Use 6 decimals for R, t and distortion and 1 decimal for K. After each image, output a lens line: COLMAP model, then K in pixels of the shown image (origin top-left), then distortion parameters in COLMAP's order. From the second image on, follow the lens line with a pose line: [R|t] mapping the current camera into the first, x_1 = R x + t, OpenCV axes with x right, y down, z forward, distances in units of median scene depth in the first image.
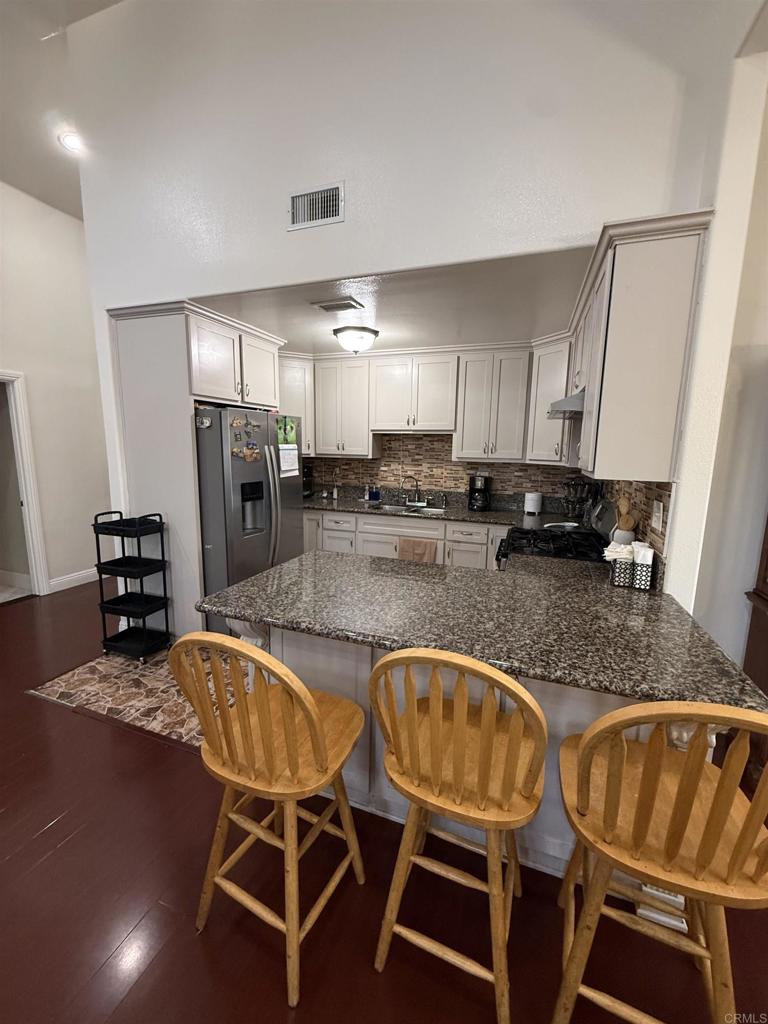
lens RADIAL K [[407.1, 0, 387.3], [0, 407.1, 509.8], [0, 0, 1]] dist [-0.001774, -0.000451]
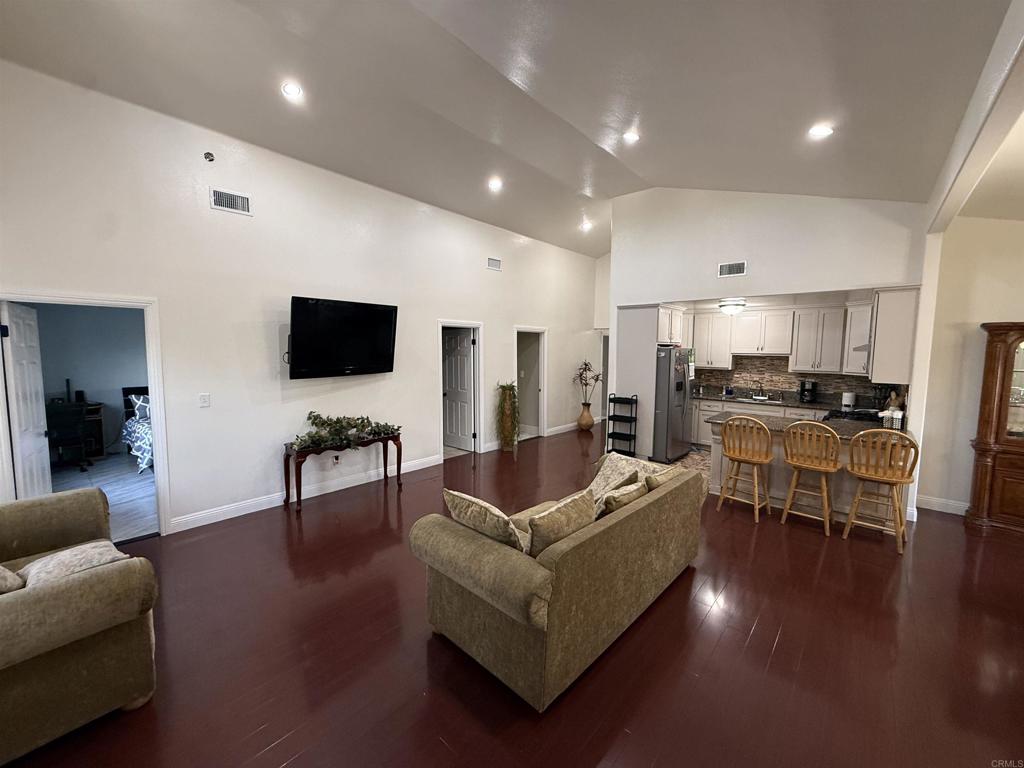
lens RADIAL K [[407.1, 0, 506.3], [0, 407.1, 381.2], [0, 0, 1]] dist [-0.001774, -0.000451]
pose [[0.925483, 0.021015, -0.378205, -0.299198], [-0.050860, 0.996313, -0.069096, 0.097268], [0.375358, 0.083183, 0.923140, -1.035578]]
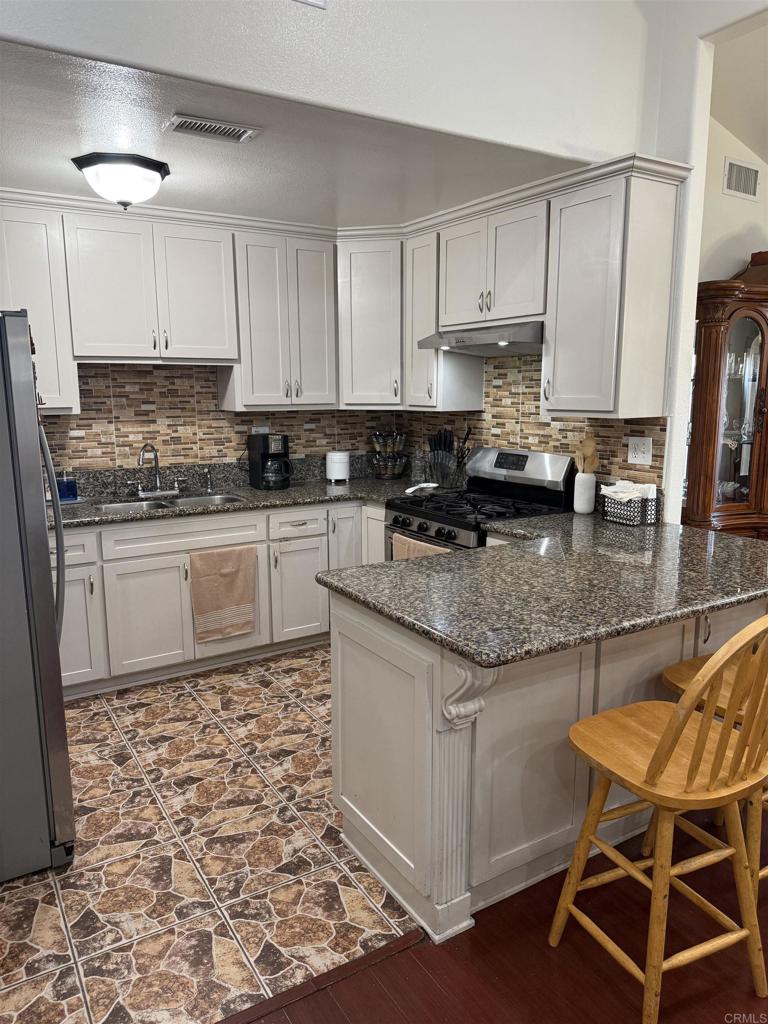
lens RADIAL K [[718.9, 0, 387.2], [0, 718.9, 514.4], [0, 0, 1]] dist [0.074085, -0.030665]
pose [[0.619200, -0.161243, 0.768500, -0.582087], [0.135339, 0.985958, 0.097823, -0.047591], [-0.773483, 0.043436, 0.632328, 0.174248]]
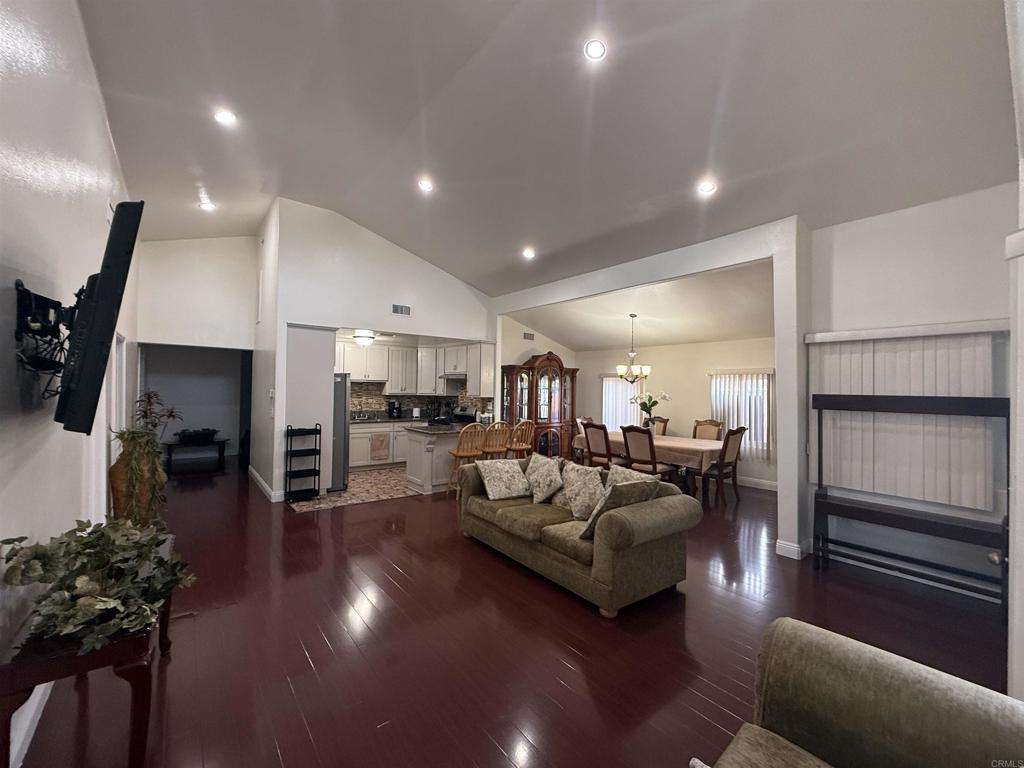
lens RADIAL K [[407.1, 0, 511.2], [0, 407.1, 382.2], [0, 0, 1]] dist [-0.001774, -0.000451]
pose [[0.522881, 0.000617, 0.852406, -1.379409], [0.126454, 0.988879, -0.078285, 0.064245], [-0.842974, 0.148724, 0.516987, -0.678764]]
